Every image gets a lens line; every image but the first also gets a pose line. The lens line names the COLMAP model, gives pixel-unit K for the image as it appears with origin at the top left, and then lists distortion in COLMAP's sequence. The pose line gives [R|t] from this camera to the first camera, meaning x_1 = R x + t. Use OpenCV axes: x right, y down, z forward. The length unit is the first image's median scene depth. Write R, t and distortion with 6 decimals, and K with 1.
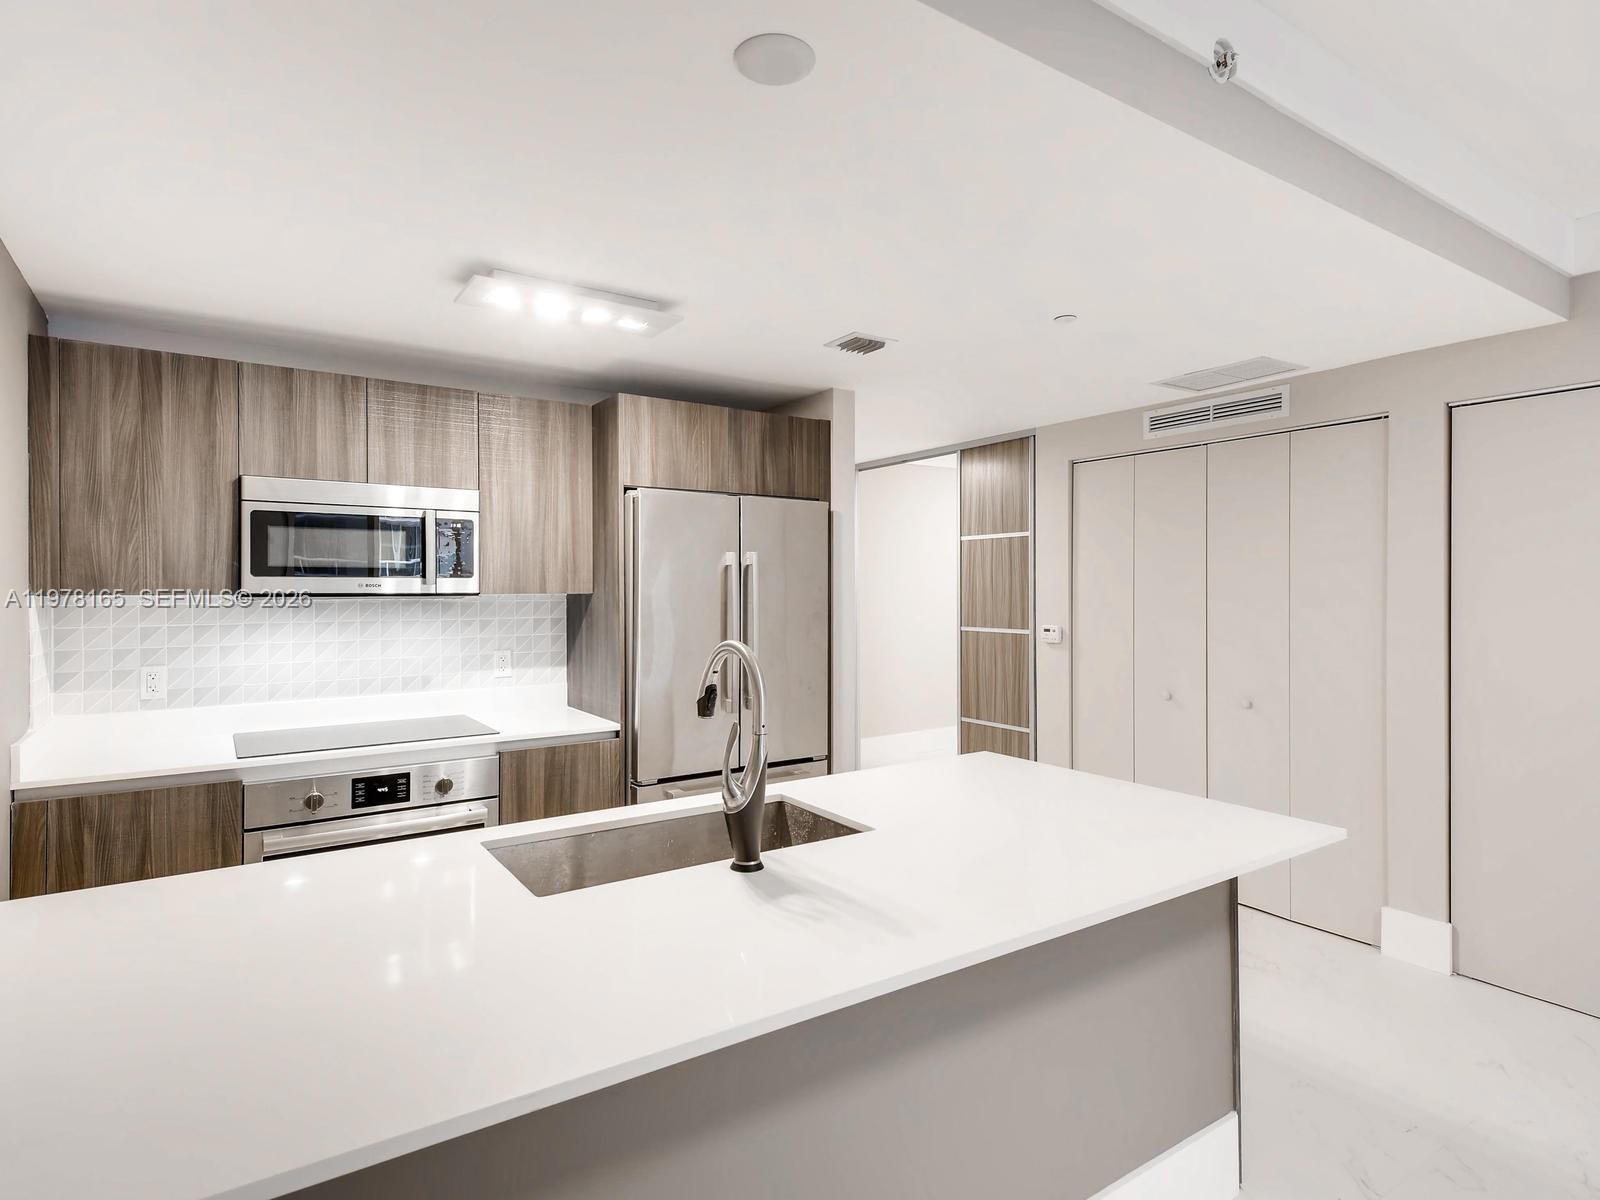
lens RADIAL K [[870.0, 0, 800.4], [0, 870.0, 580.8], [0, 0, 1]] dist [0.001290, -0.000036]
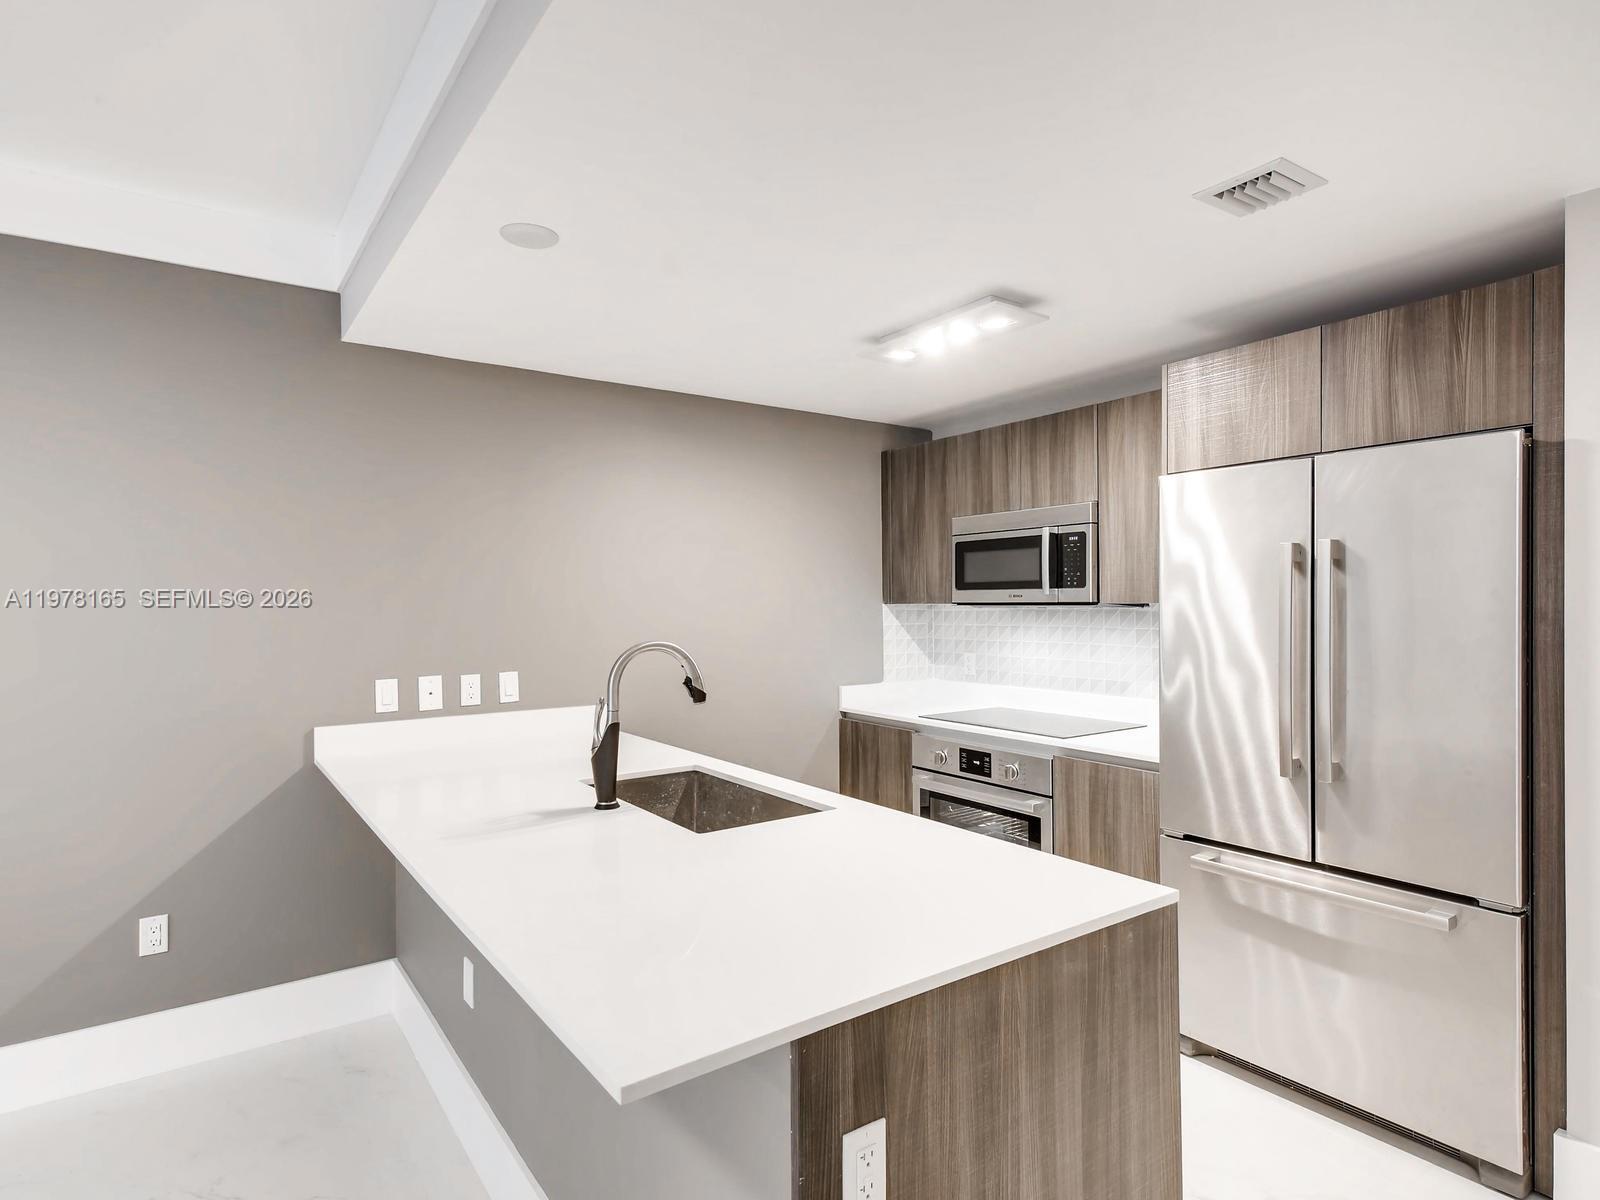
lens RADIAL K [[847.0, 0, 800.0], [0, 847.0, 600.0], [0, 0, 1]] dist [0.000389, -0.000066]
pose [[0.017428, -0.002067, -0.999846, 0.666406], [0.013695, 0.999905, -0.001829, 0.009175], [0.999754, -0.013661, 0.017455, 0.688634]]
